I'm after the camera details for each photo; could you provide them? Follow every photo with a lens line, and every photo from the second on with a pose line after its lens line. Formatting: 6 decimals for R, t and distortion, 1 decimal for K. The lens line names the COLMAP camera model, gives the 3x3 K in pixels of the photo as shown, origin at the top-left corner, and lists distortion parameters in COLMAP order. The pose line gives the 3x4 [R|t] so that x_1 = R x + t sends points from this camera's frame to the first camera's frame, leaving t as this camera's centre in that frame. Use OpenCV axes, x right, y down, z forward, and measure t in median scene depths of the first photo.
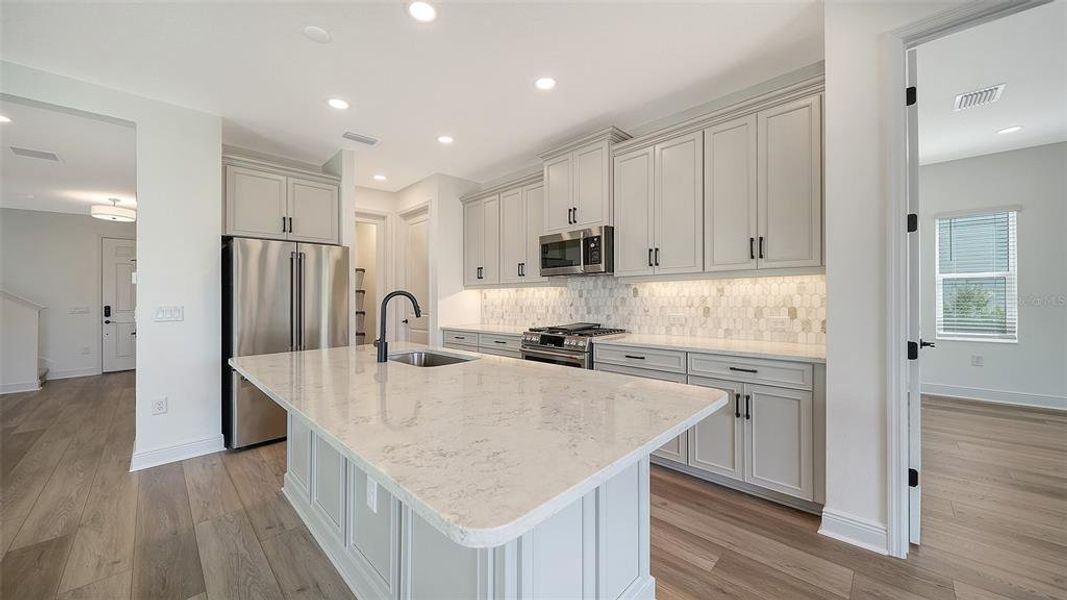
lens RADIAL K [[369.1, 0, 527.7], [0, 369.1, 294.7], [0, 0, 1]] dist [-0.006013, -0.000204]
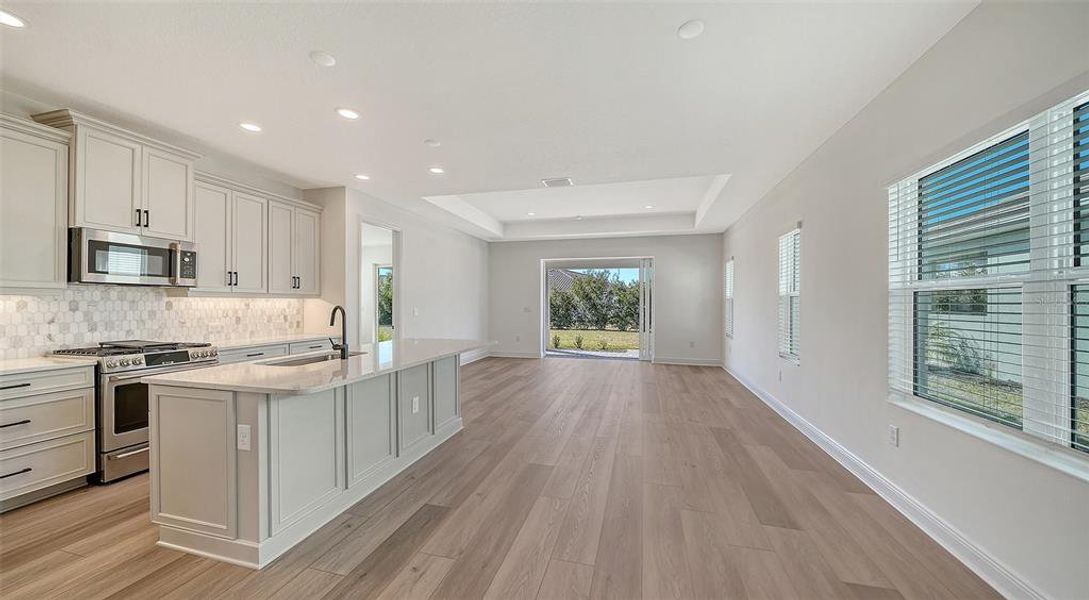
lens RADIAL K [[405.5, 0, 535.7], [0, 405.5, 302.8], [0, 0, 1]] dist [0.000647, 0.000019]
pose [[-0.483369, 0.010009, 0.875359, -1.066307], [-0.006083, 0.999872, -0.014791, -0.002863], [-0.875395, -0.012474, -0.483247, 0.583947]]
